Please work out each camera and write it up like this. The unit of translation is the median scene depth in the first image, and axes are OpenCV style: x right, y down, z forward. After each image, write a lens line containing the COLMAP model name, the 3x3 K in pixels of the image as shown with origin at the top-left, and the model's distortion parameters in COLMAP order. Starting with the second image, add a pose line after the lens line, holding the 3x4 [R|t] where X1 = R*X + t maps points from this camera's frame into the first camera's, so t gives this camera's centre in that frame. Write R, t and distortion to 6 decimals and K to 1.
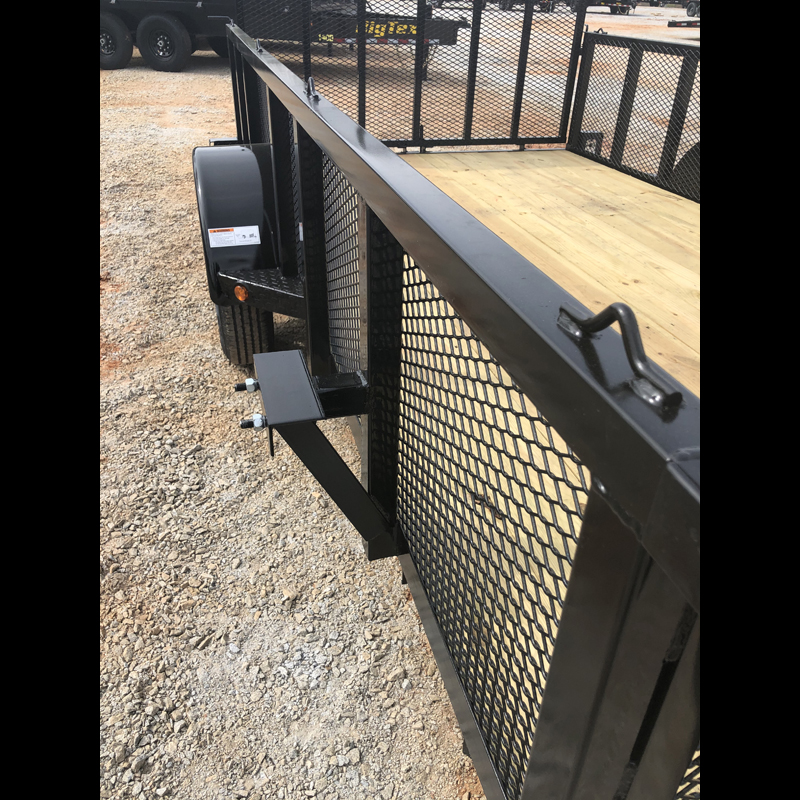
lens RADIAL K [[654.9, 0, 400.2], [0, 654.9, 398.0], [0, 0, 1]] dist [0.020996, -0.017030]
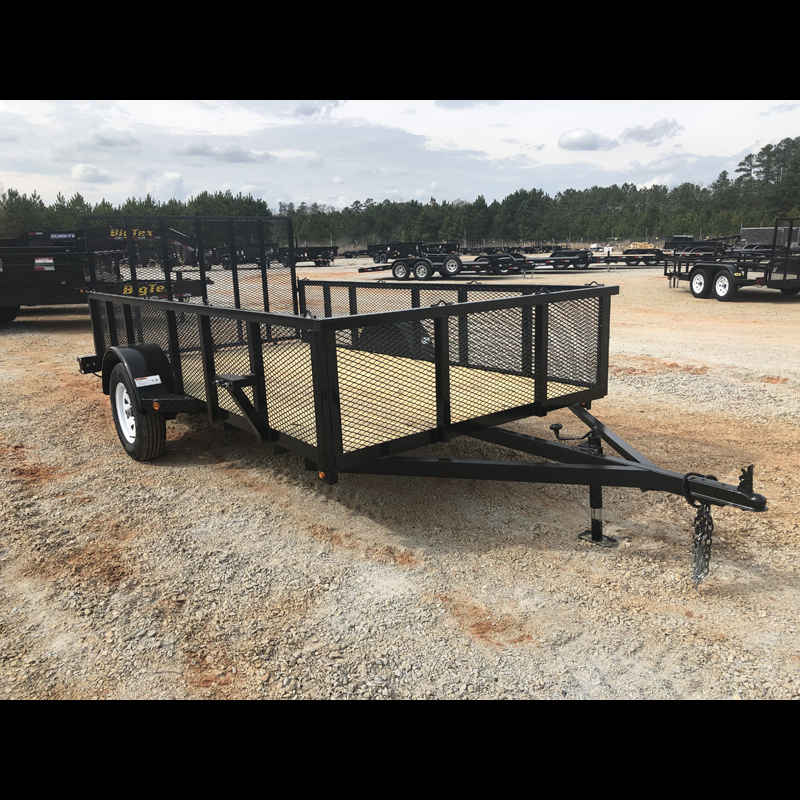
lens RADIAL K [[654.9, 0, 414.8], [0, 654.9, 405.1], [0, 0, 1]] dist [0.020996, -0.017030]
pose [[0.913517, -0.150511, 0.377933, -0.249487], [0.262404, 0.927938, -0.264718, 0.518516], [-0.310855, 0.340996, 0.887181, -0.928114]]
